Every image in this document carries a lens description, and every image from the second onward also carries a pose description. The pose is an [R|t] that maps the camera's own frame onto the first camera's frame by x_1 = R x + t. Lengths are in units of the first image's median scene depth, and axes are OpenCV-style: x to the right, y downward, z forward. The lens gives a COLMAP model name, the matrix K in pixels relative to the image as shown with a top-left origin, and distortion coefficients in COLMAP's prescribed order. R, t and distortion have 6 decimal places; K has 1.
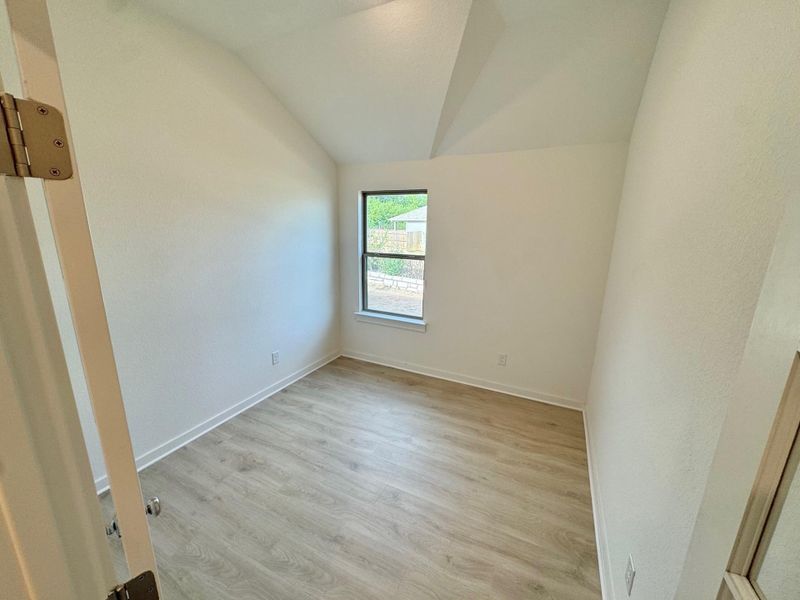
lens RADIAL K [[313.4, 0, 396.2], [0, 313.4, 298.5], [0, 0, 1]] dist [-0.007628, -0.000432]
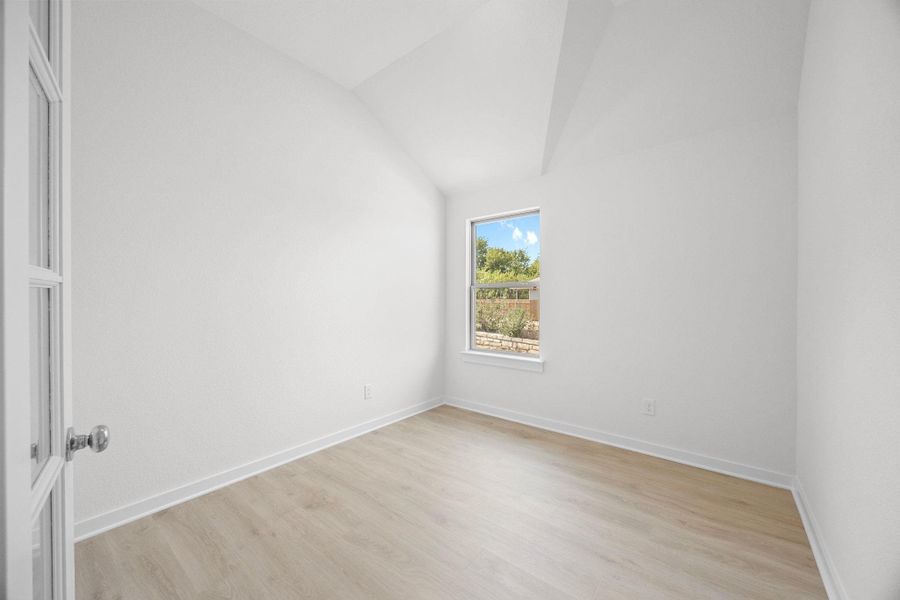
lens RADIAL K [[332.7, 0, 445.3], [0, 332.7, 302.5], [0, 0, 1]] dist [-0.005358, -0.000273]
pose [[0.976130, -0.013981, -0.216735, 0.044960], [-0.032539, 0.977248, -0.209589, 0.154961], [0.214734, 0.211638, 0.953467, 0.104210]]
